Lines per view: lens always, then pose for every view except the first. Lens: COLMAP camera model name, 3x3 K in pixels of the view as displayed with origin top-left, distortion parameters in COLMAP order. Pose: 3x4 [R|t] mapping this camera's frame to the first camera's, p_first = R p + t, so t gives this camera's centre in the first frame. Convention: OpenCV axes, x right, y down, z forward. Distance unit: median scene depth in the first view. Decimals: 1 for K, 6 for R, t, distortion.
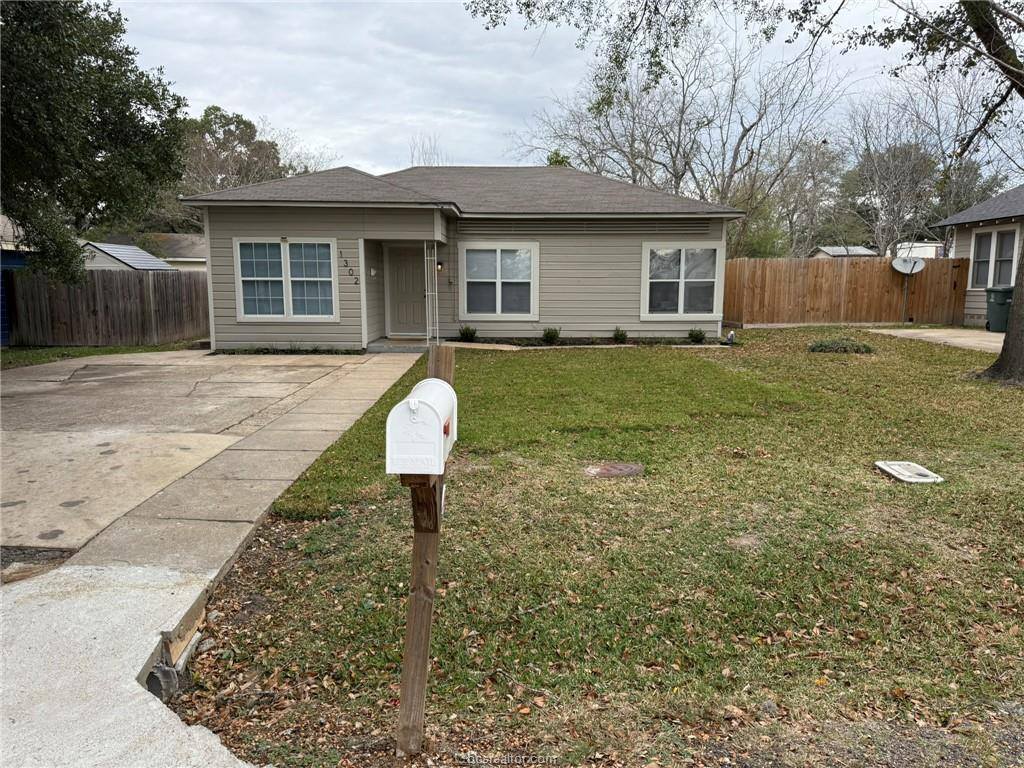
lens RADIAL K [[730.1, 0, 511.2], [0, 730.1, 386.6], [0, 0, 1]] dist [0.070833, -0.005748]
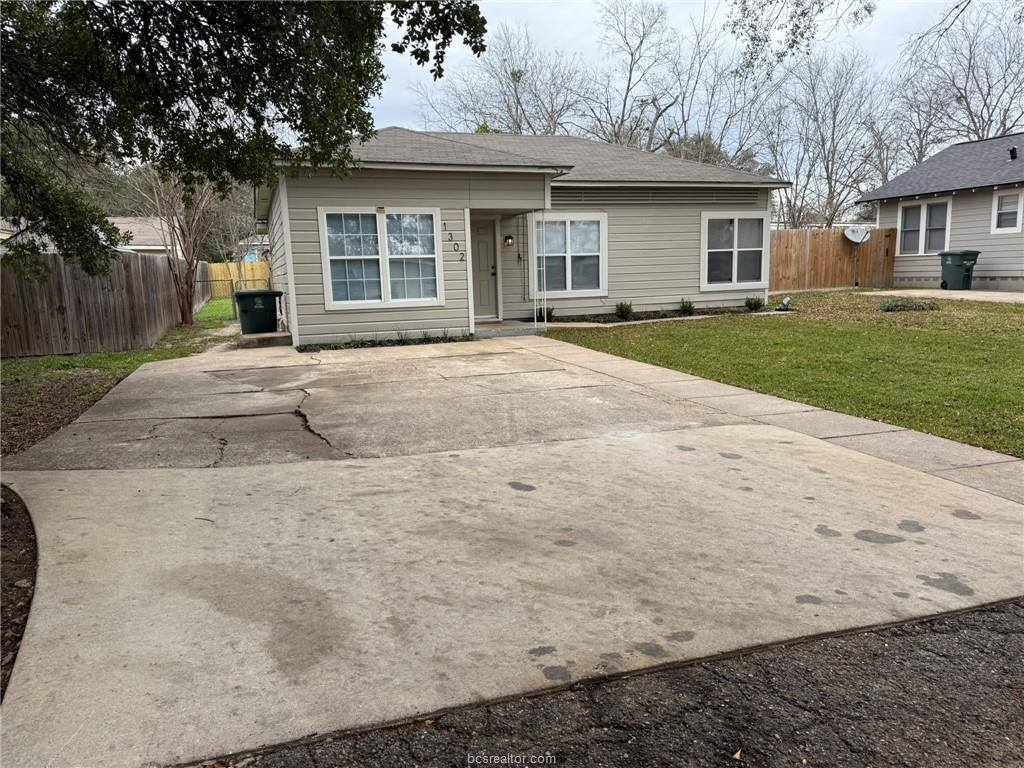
lens RADIAL K [[730.1, 0, 513.1], [0, 730.1, 386.6], [0, 0, 1]] dist [0.070833, -0.005748]
pose [[0.941218, -0.081678, 0.327776, -0.405013], [0.076076, 0.996654, 0.029902, -0.010145], [-0.329121, -0.003209, 0.944282, 0.138557]]
